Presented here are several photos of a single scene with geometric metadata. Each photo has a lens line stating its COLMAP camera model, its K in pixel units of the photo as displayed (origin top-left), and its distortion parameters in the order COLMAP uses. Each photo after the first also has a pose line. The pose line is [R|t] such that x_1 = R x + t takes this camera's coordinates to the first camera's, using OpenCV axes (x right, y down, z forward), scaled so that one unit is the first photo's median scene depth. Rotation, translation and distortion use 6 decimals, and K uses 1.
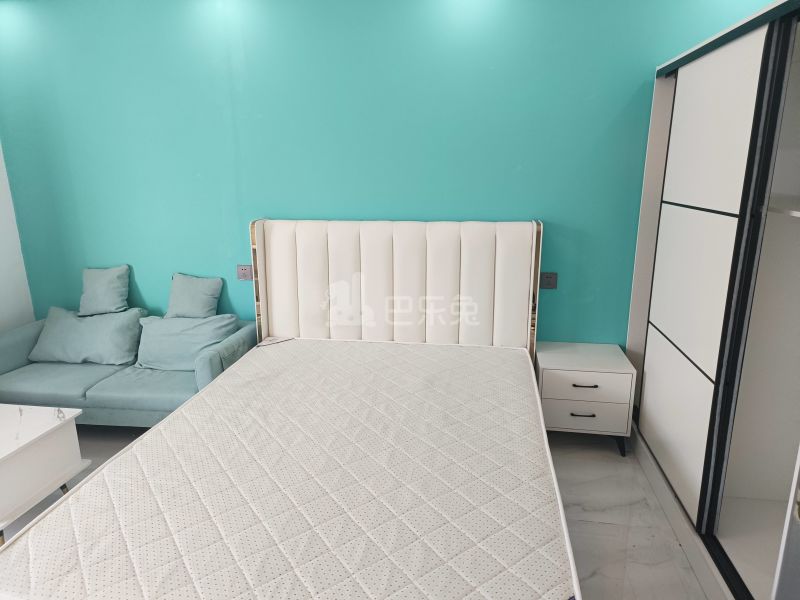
lens RADIAL K [[524.9, 0, 405.4], [0, 524.9, 297.3], [0, 0, 1]] dist [0.060837, -0.031106]
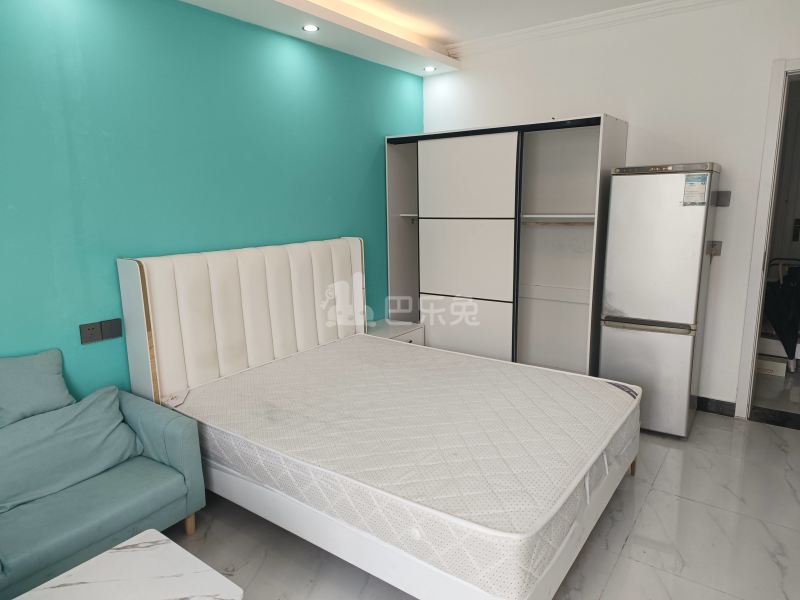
lens RADIAL K [[524.9, 0, 401.1], [0, 524.9, 296.6], [0, 0, 1]] dist [0.060837, -0.031106]
pose [[0.452633, -0.160716, 0.877094, -0.793409], [0.230138, 0.971354, 0.059223, -0.042248], [-0.861487, 0.175046, 0.476654, 0.249570]]
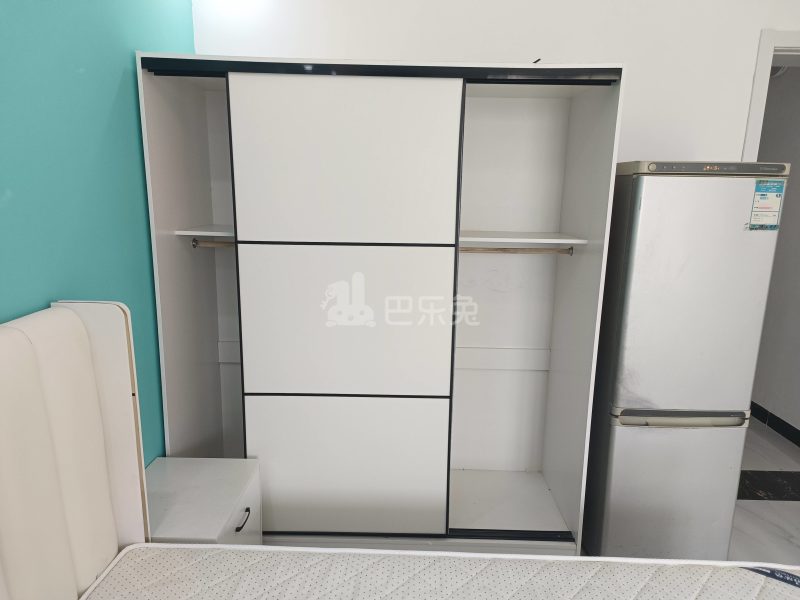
lens RADIAL K [[524.9, 0, 404.1], [0, 524.9, 297.1], [0, 0, 1]] dist [0.060837, -0.031106]
pose [[-0.149349, -0.186137, 0.971107, -0.246217], [0.226264, 0.949629, 0.216818, -0.170801], [-0.962548, 0.252108, -0.099709, 0.683273]]
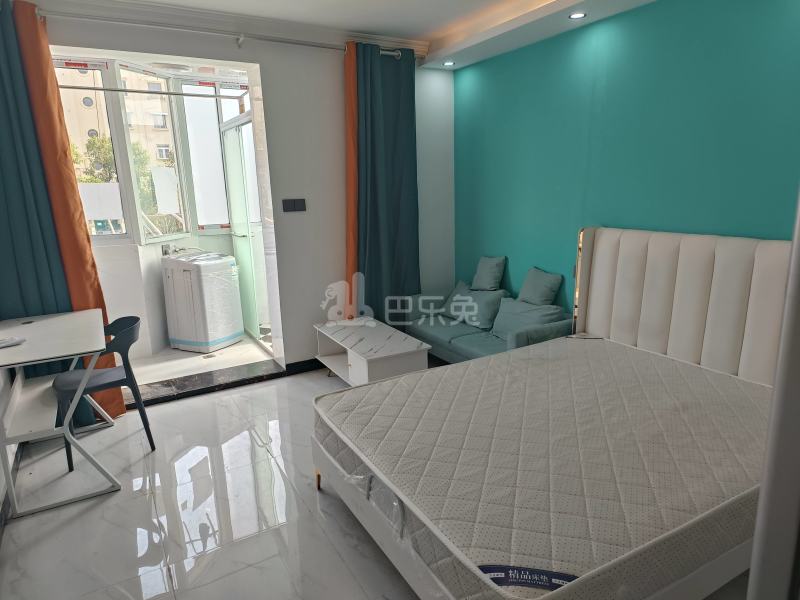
lens RADIAL K [[524.9, 0, 405.8], [0, 524.9, 299.5], [0, 0, 1]] dist [0.060837, -0.031106]
pose [[0.629028, 0.165732, -0.759511, 0.338118], [-0.177718, 0.981795, 0.067050, -0.000770], [0.756796, 0.092802, 0.647030, -0.005850]]
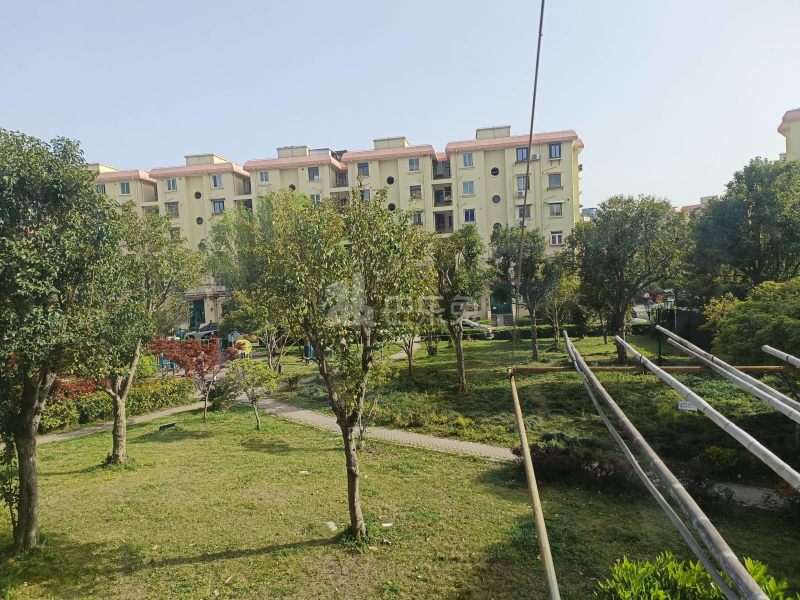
lens RADIAL K [[524.9, 0, 406.9], [0, 524.9, 304.9], [0, 0, 1]] dist [0.060837, -0.031106]
pose [[-0.002154, 0.063676, -0.997968, -1.213385], [-0.201522, 0.977469, 0.062802, -0.112844], [0.979482, 0.201248, 0.010727, 0.245388]]
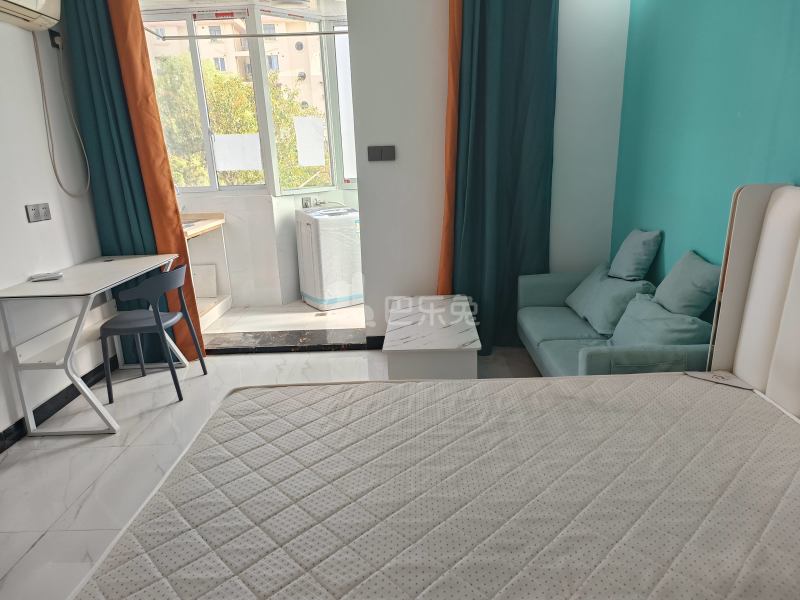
lens RADIAL K [[524.9, 0, 402.0], [0, 524.9, 303.0], [0, 0, 1]] dist [0.060837, -0.031106]
pose [[0.134939, 0.279520, -0.950610, 0.276413], [-0.213760, 0.945006, 0.247529, -0.078533], [0.967522, 0.169801, 0.187269, 0.489595]]
